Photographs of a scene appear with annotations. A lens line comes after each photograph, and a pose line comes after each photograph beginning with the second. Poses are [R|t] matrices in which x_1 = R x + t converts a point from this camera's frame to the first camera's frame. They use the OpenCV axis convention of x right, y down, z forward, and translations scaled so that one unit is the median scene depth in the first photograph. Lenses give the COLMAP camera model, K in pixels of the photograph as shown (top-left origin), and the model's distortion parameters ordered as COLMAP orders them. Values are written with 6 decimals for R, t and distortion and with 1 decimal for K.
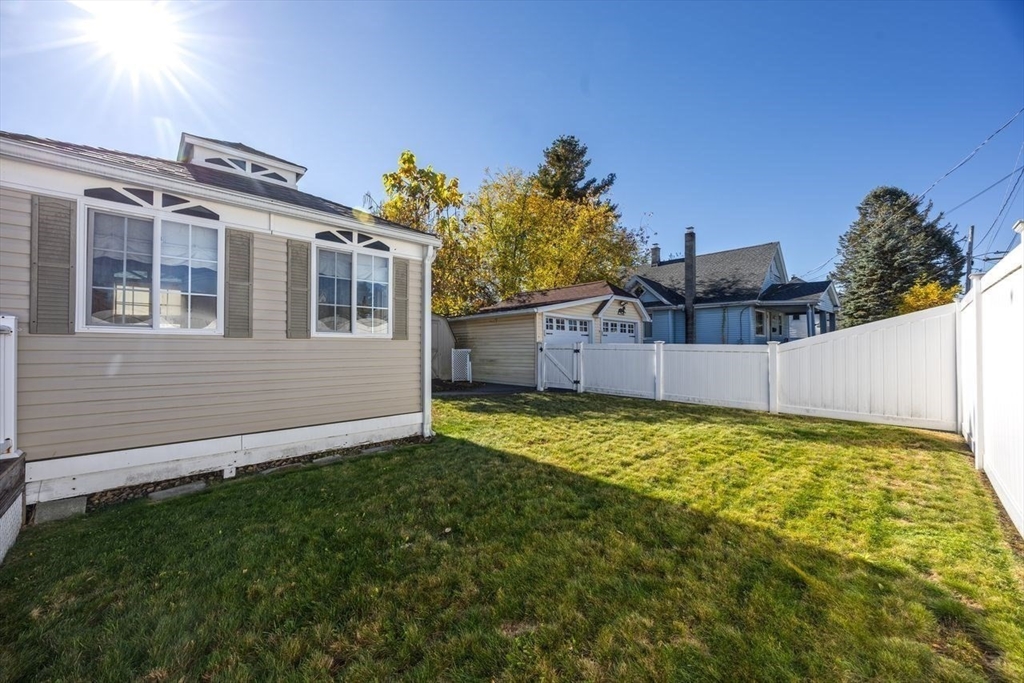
lens RADIAL K [[395.4, 0, 527.2], [0, 395.4, 343.4], [0, 0, 1]] dist [0.000787, 0.000113]
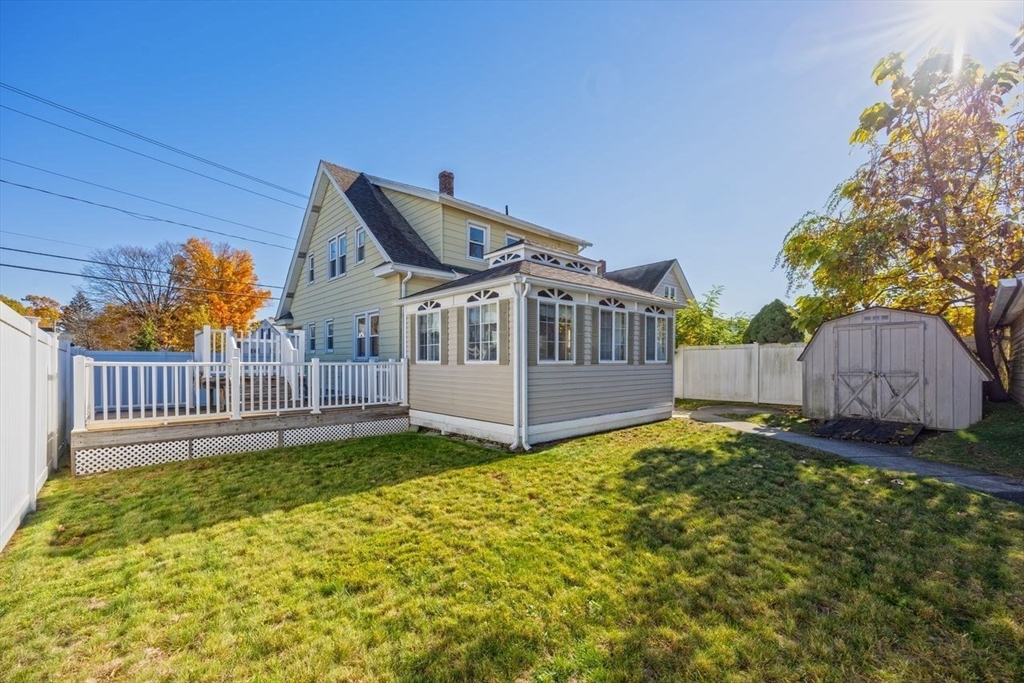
lens RADIAL K [[424.4, 0, 511.7], [0, 424.4, 361.9], [0, 0, 1]] dist [0.023761, 0.000047]
pose [[-0.044914, 0.003416, -0.998985, 1.144598], [0.013875, 0.999900, 0.002795, -0.024779], [0.998895, -0.013735, -0.044957, 1.207675]]
